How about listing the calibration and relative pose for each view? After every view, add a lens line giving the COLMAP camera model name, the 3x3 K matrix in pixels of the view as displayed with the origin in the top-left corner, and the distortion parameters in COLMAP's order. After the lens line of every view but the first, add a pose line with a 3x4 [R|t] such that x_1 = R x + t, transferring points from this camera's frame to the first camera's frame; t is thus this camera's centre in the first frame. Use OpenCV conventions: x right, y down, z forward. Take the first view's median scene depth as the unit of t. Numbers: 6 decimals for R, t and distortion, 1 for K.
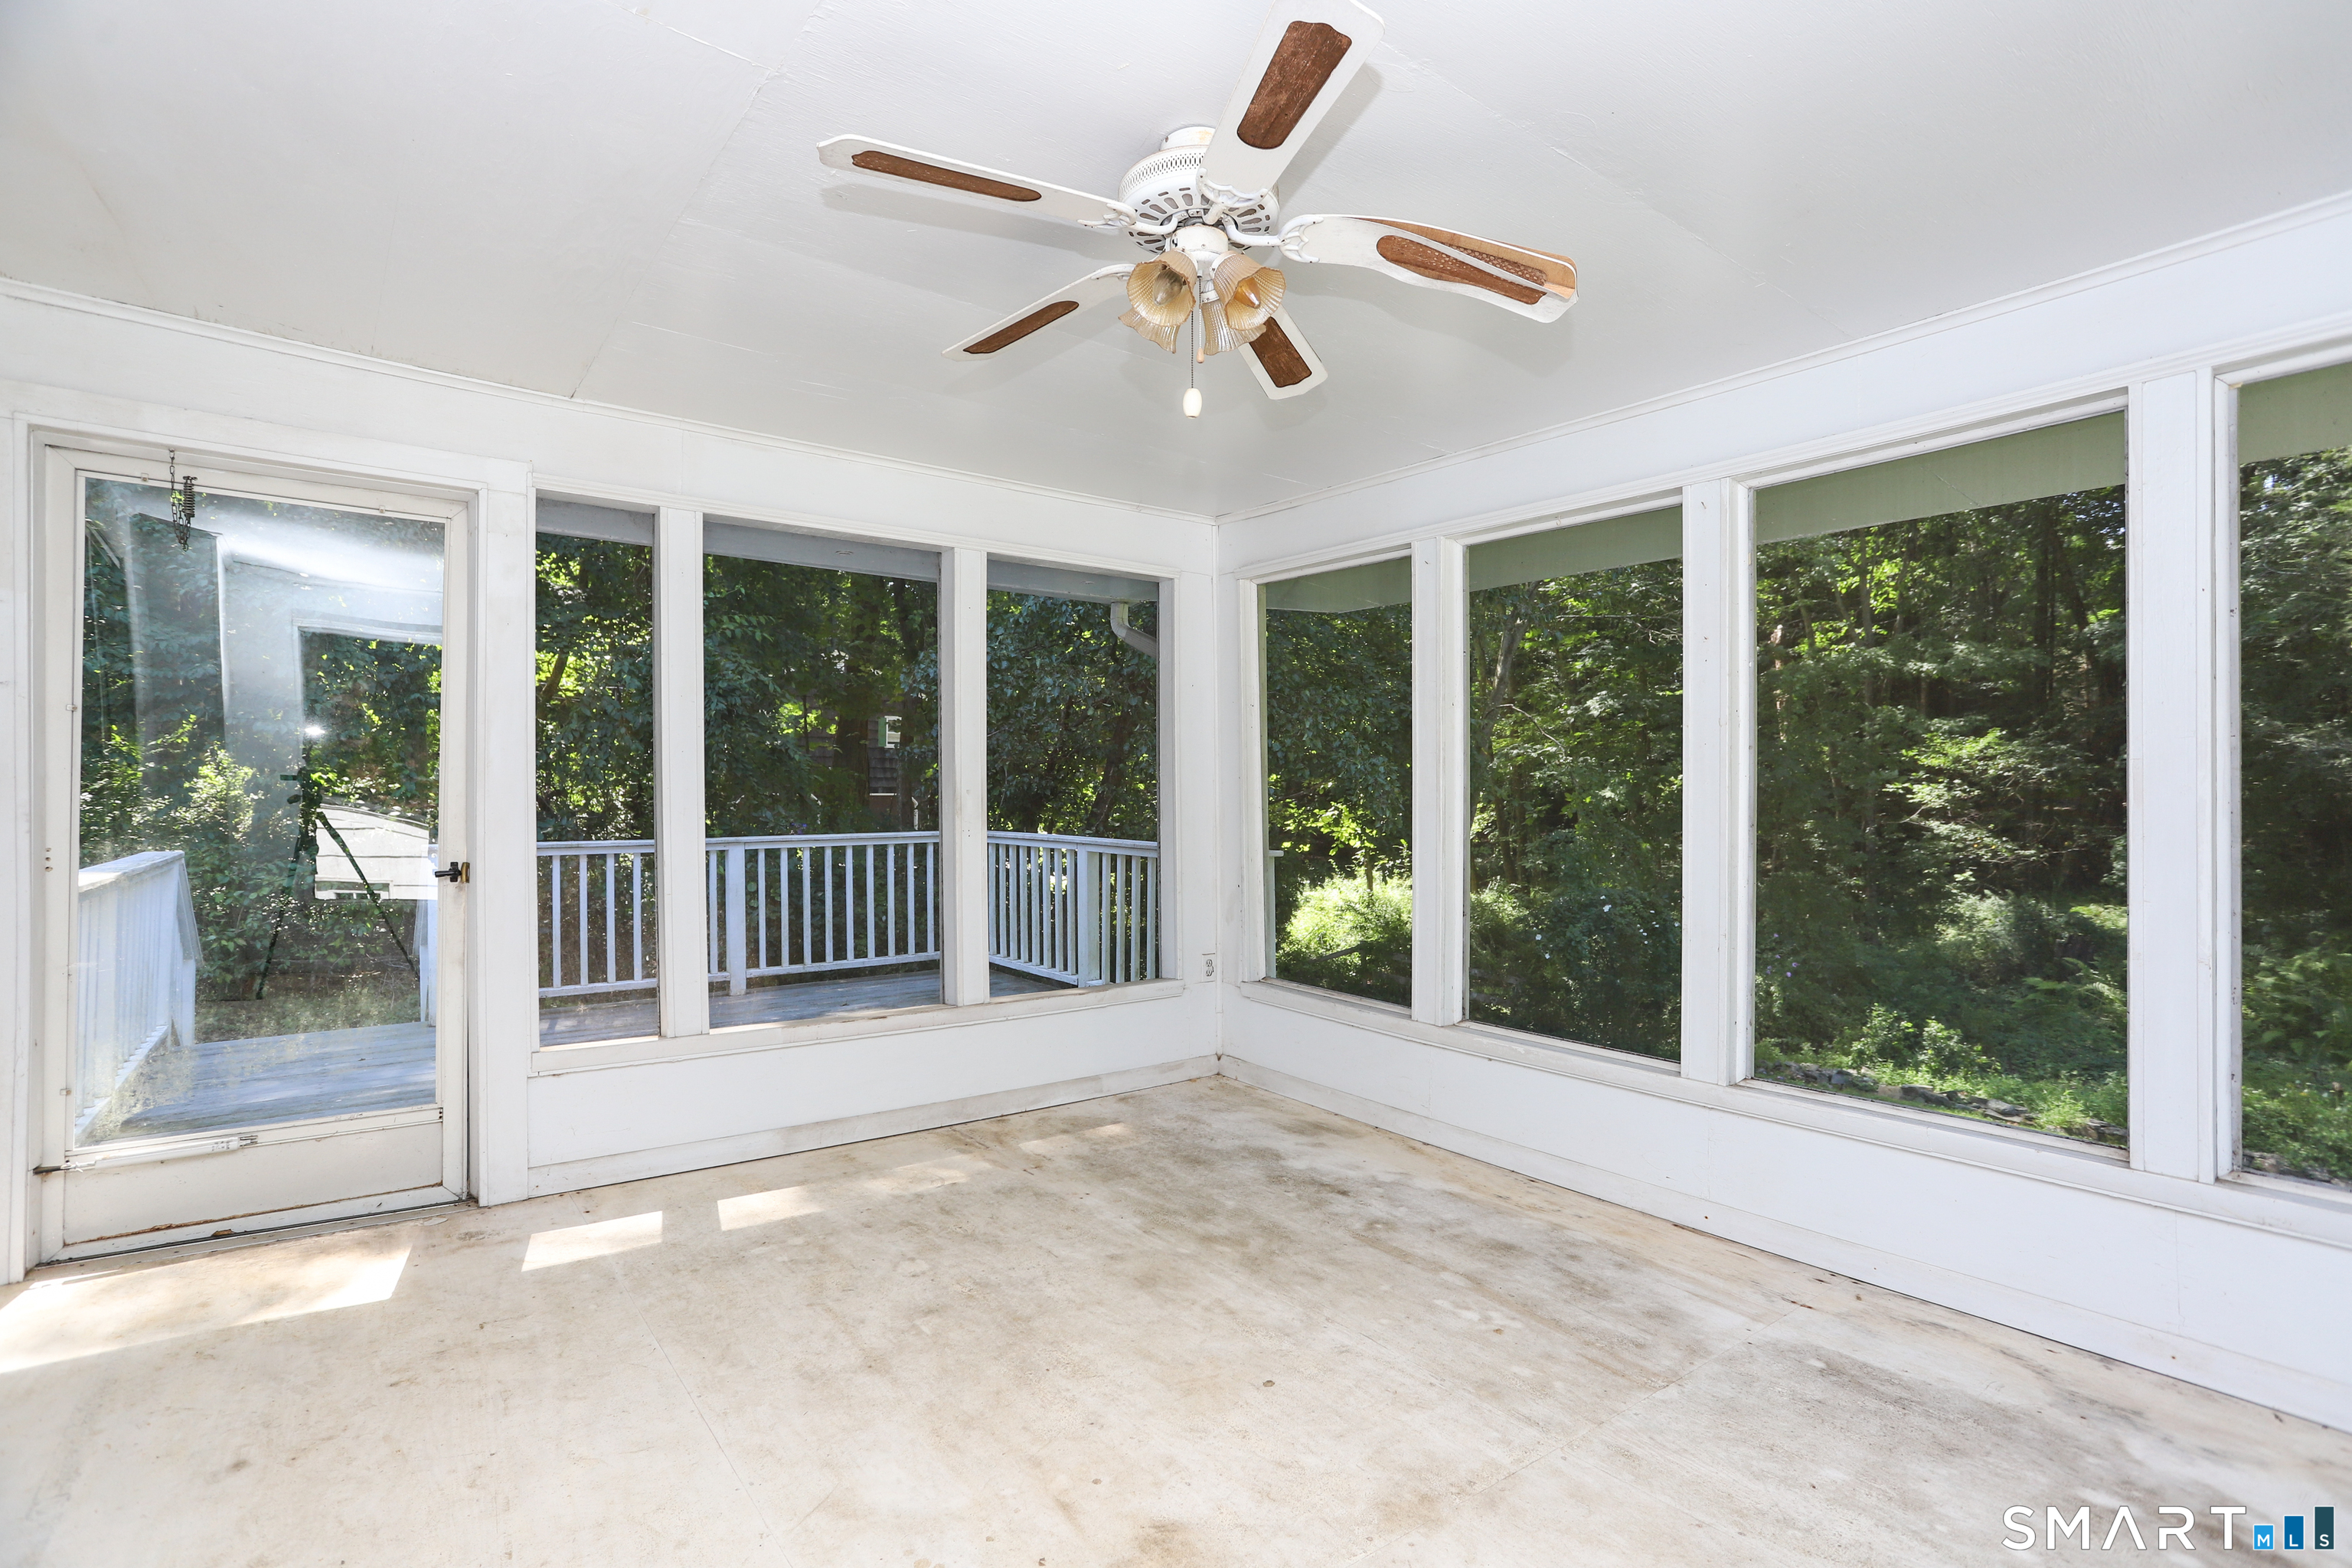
lens RADIAL K [[1129.9, 0, 1164.8], [0, 1129.9, 779.9], [0, 0, 1]] dist [-0.071746, 0.038263]
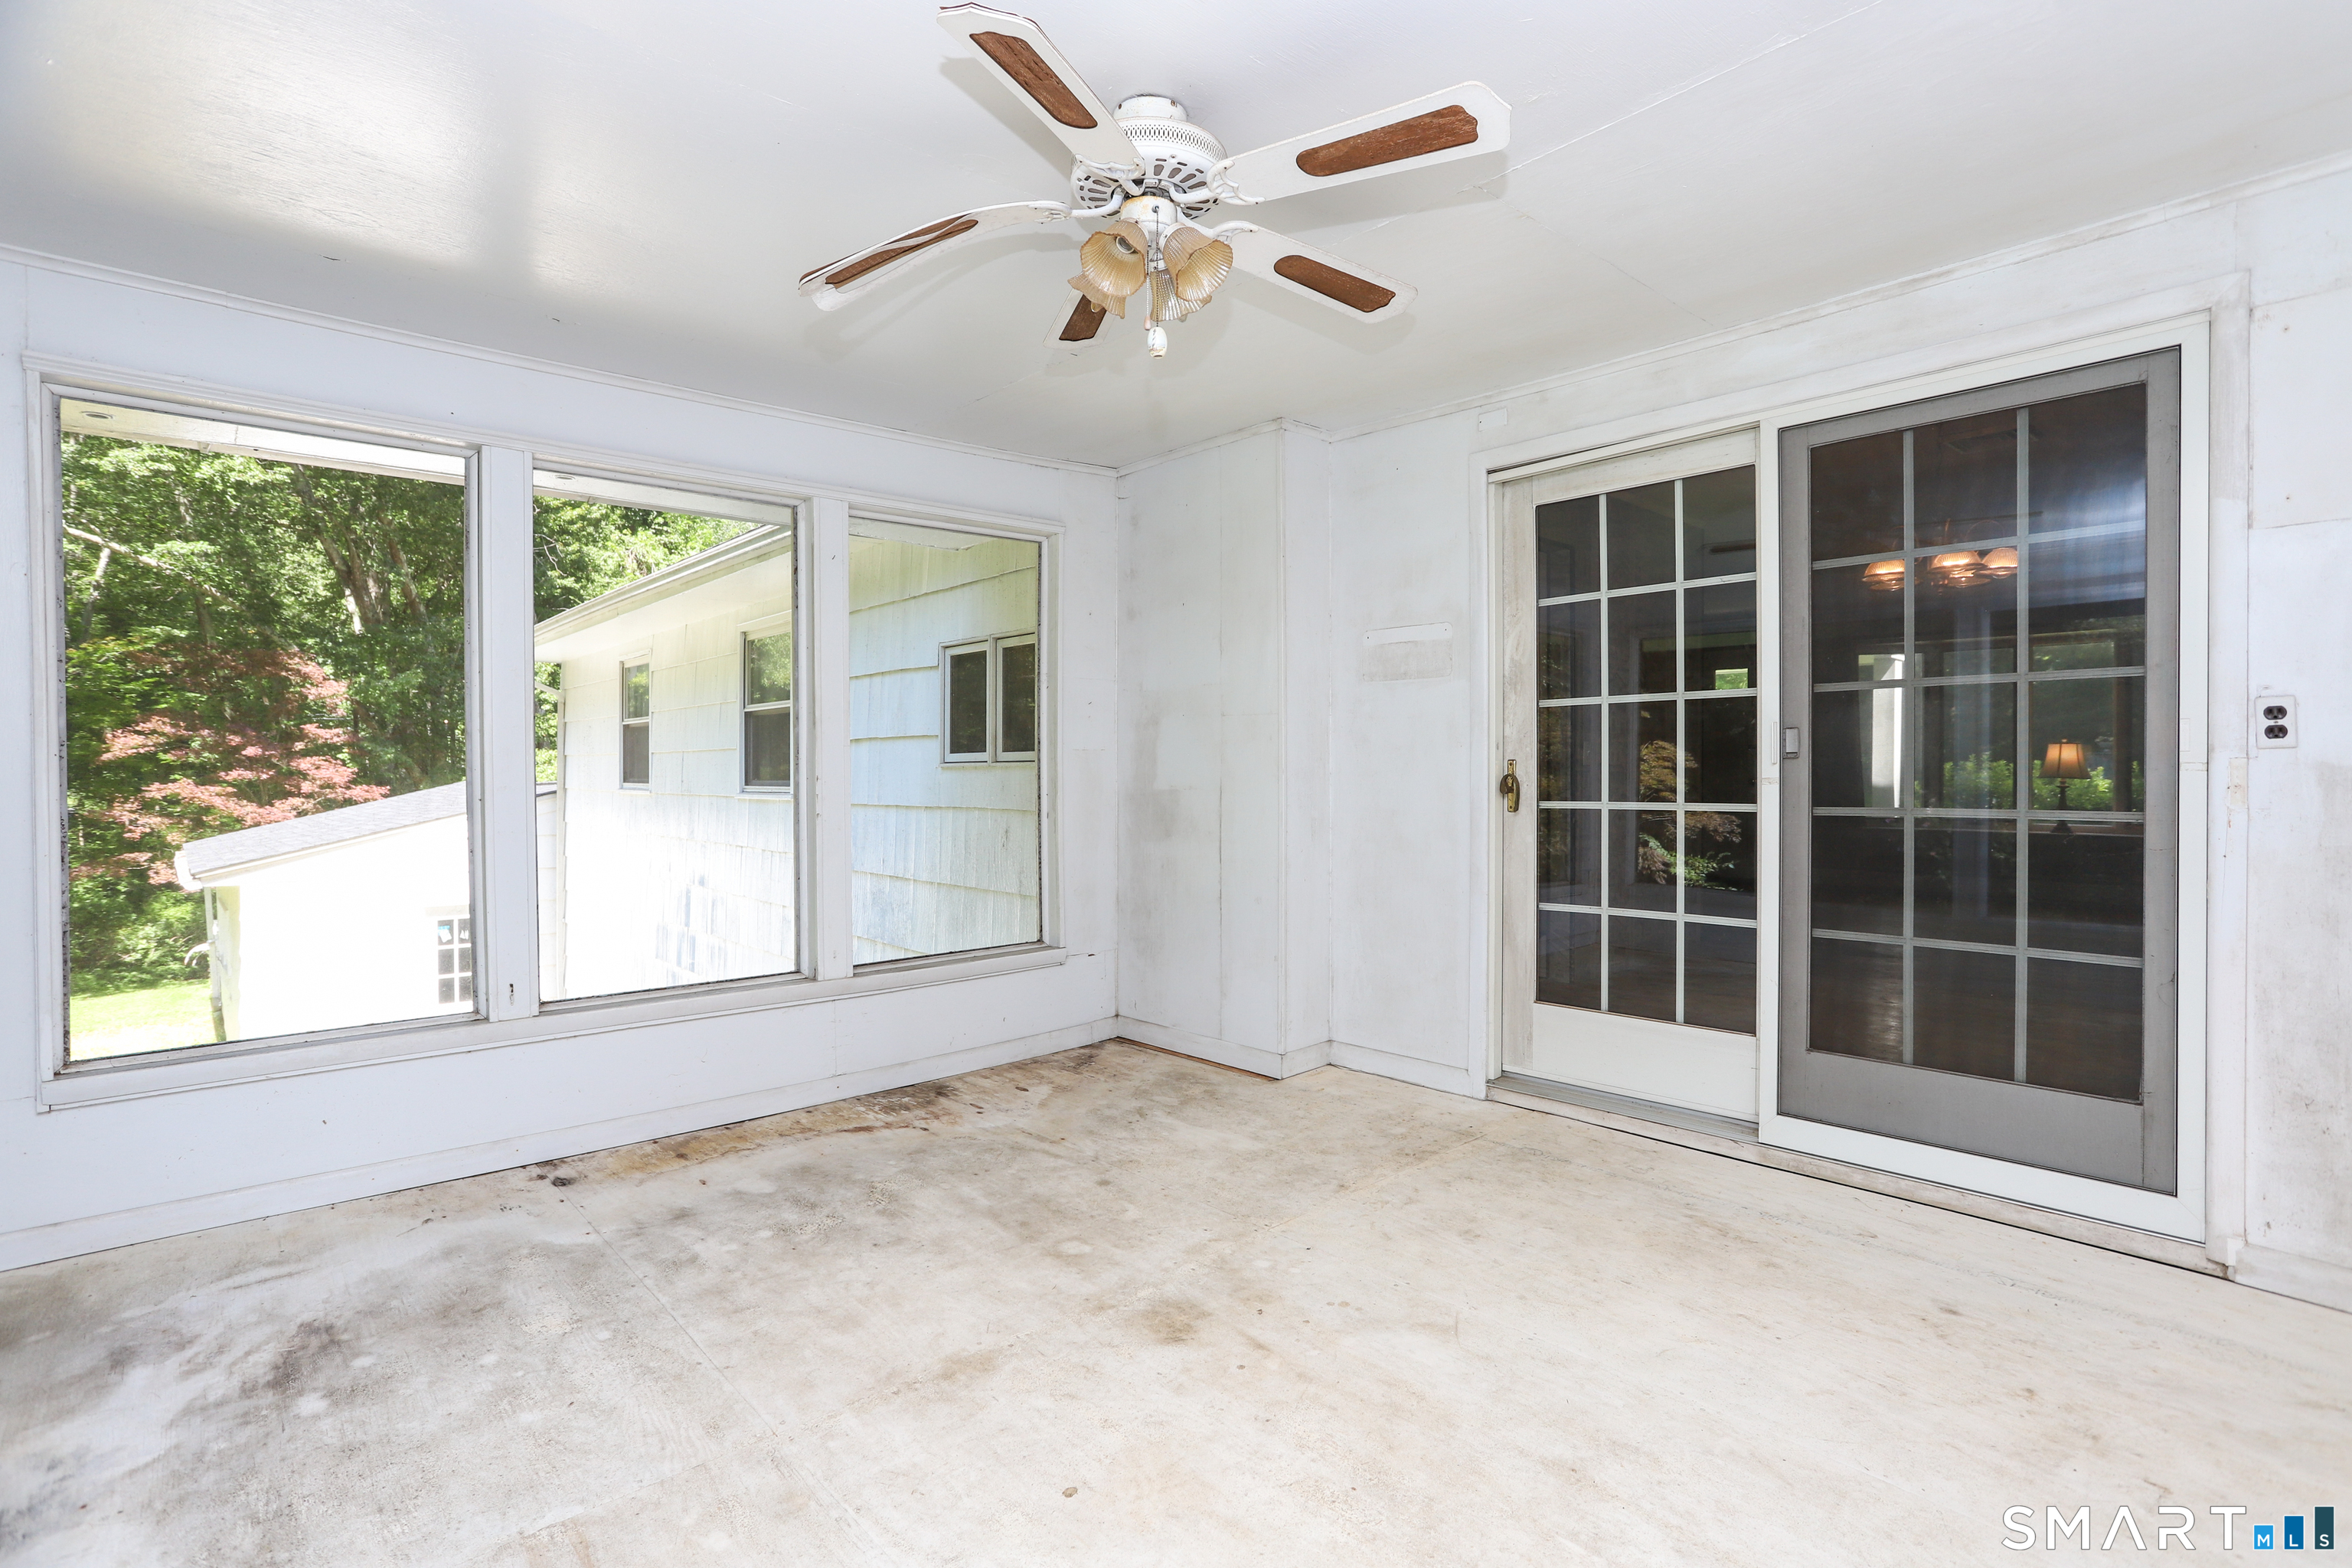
lens RADIAL K [[1129.9, 0, 1164.8], [0, 1129.9, 779.9], [0, 0, 1]] dist [-0.071746, 0.038263]
pose [[-0.996405, 0.002875, -0.084663, 0.101689], [0.002380, 0.999979, 0.005950, 0.034295], [0.084679, 0.005727, -0.996392, 1.984195]]
